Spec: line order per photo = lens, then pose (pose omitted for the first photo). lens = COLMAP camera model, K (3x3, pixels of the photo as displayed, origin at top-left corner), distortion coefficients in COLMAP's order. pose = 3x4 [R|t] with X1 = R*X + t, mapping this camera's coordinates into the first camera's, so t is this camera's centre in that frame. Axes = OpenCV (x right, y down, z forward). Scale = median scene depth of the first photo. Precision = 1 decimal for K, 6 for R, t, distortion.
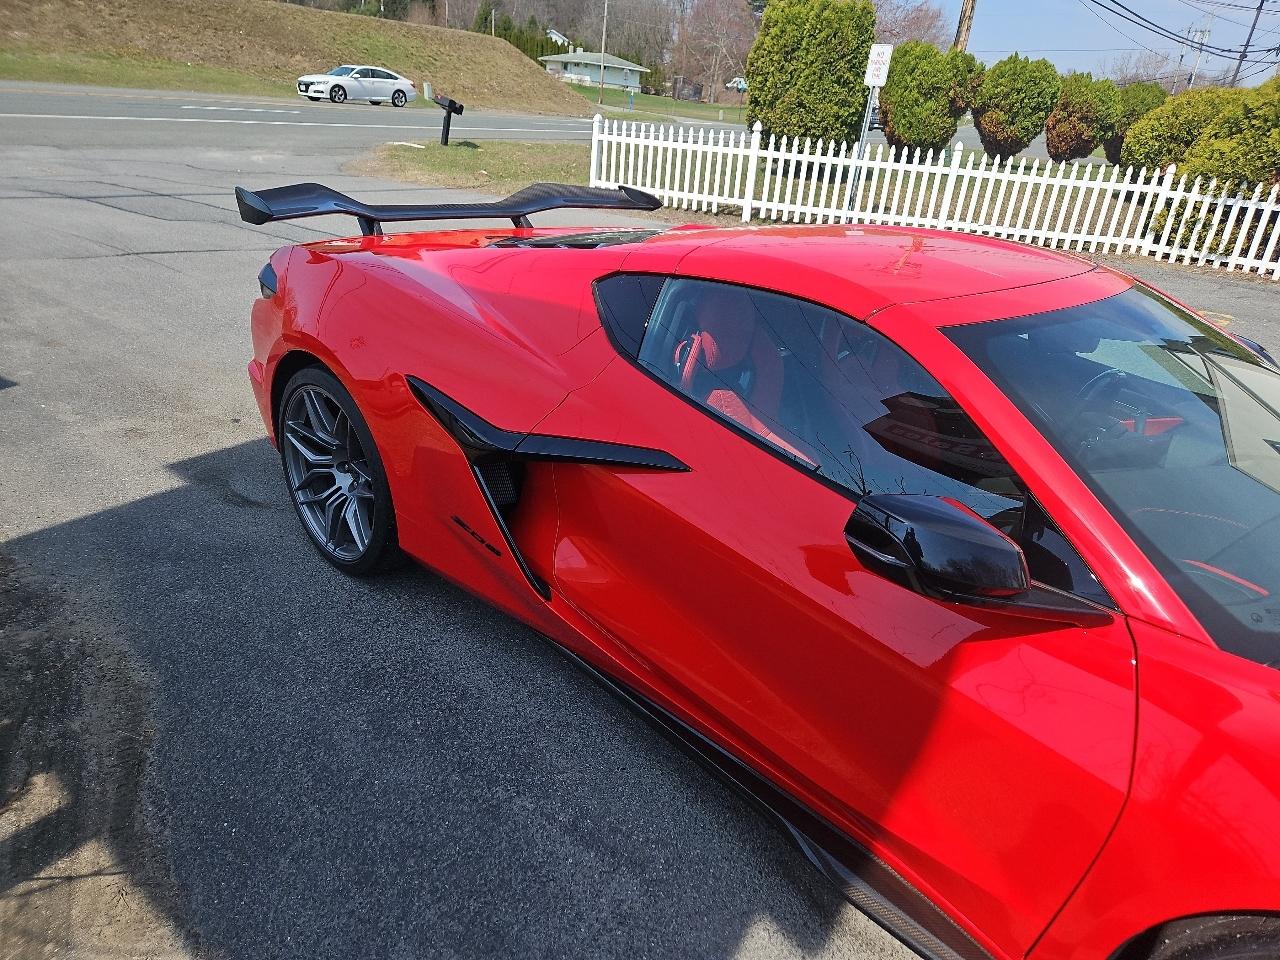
lens RADIAL K [[853.6, 0, 653.1], [0, 853.6, 475.3], [0, 0, 1]] dist [0.075937, -0.058720]
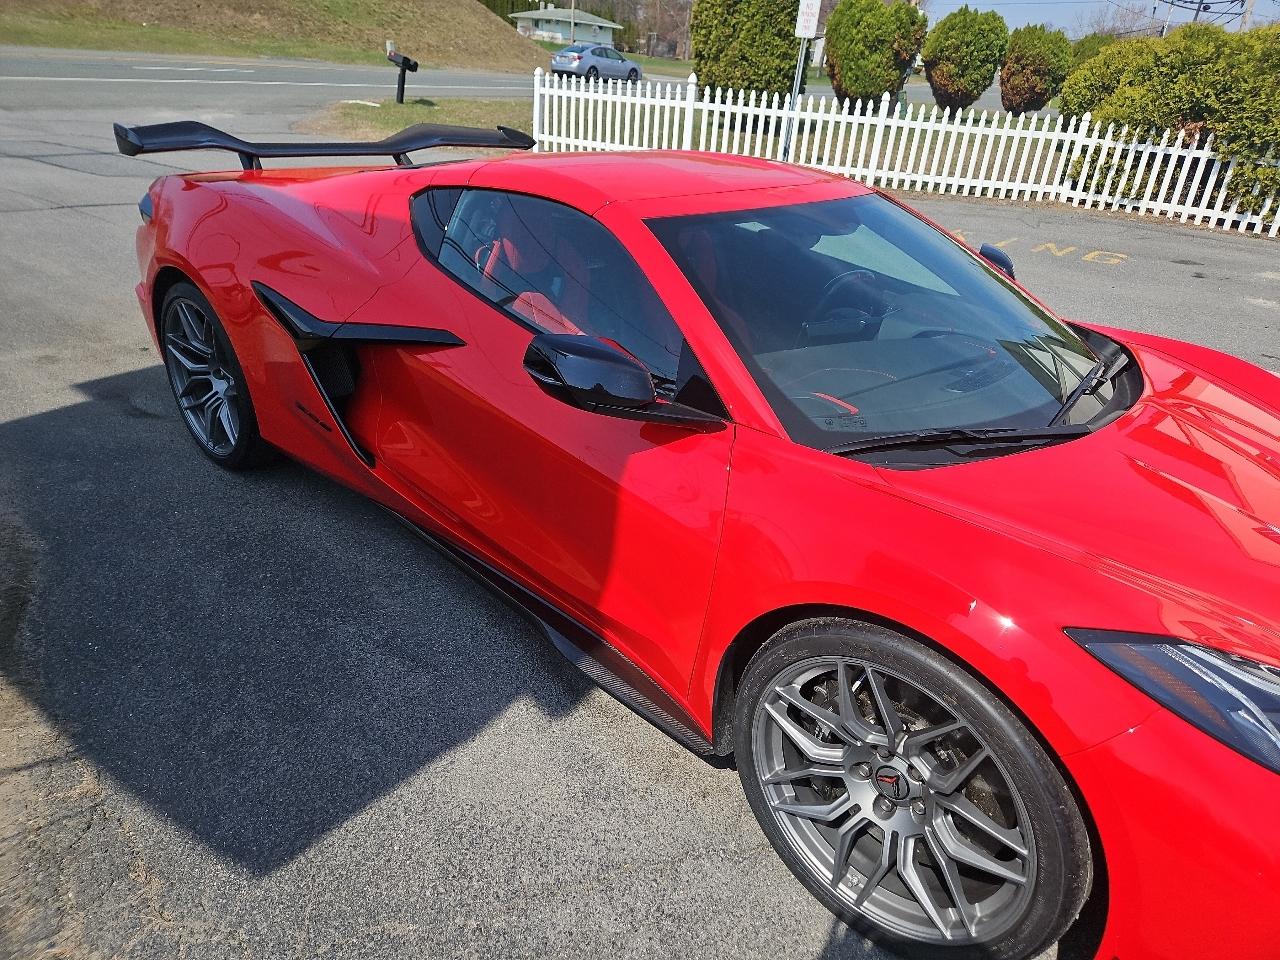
lens RADIAL K [[853.6, 0, 654.0], [0, 853.6, 470.1], [0, 0, 1]] dist [0.075937, -0.058720]
pose [[0.999623, -0.019129, 0.019718, 0.176428], [0.018431, 0.999217, 0.034999, 0.083353], [-0.020372, -0.034622, 0.999193, -0.142551]]
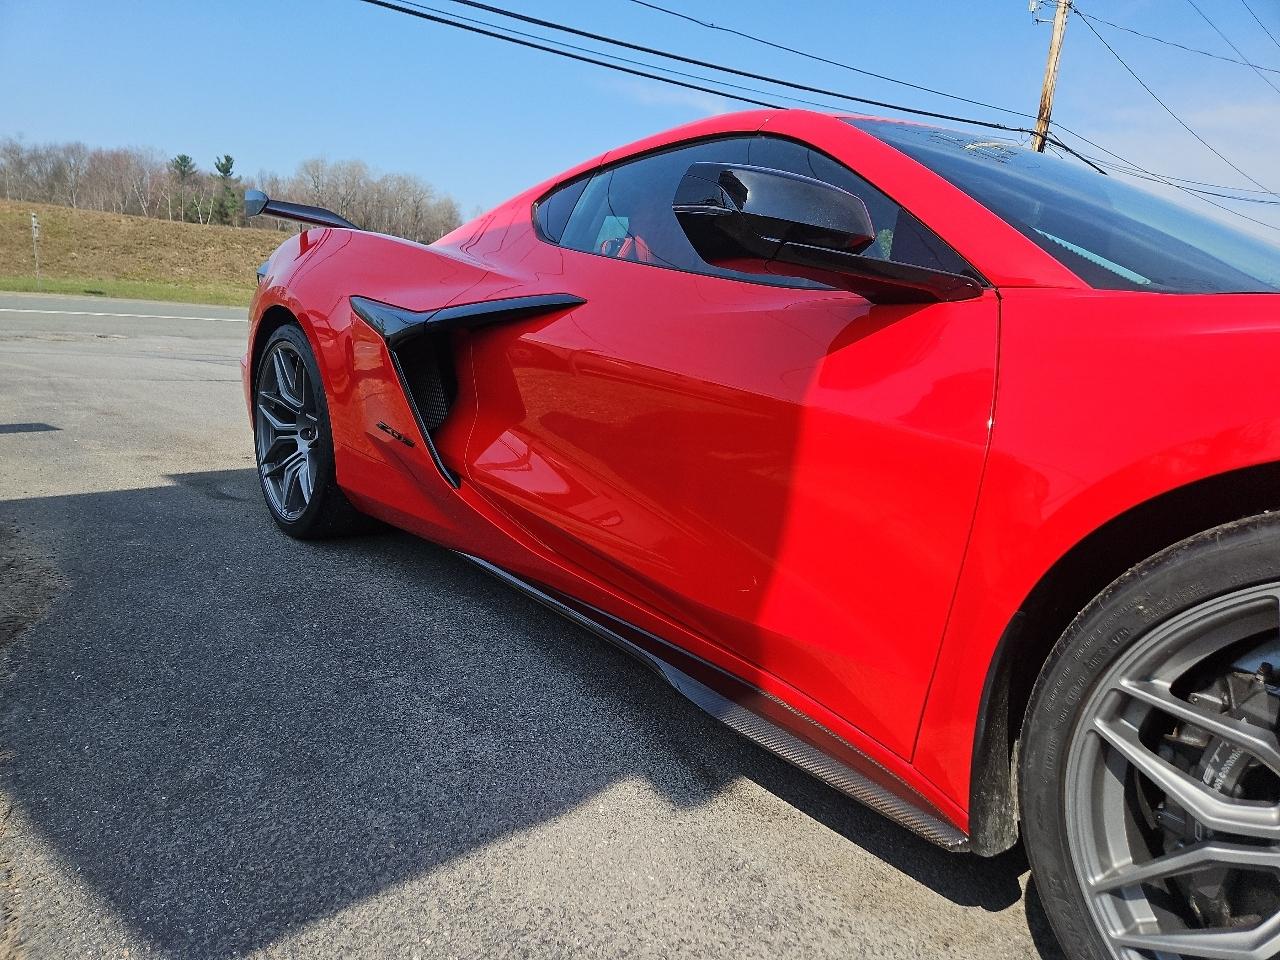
lens RADIAL K [[853.6, 0, 637.0], [0, 853.6, 487.4], [0, 0, 1]] dist [0.075937, -0.058720]
pose [[0.993704, 0.010517, -0.111547, 0.129650], [-0.035598, 0.973632, -0.225329, 0.253604], [0.106236, 0.227881, 0.967876, 0.080696]]
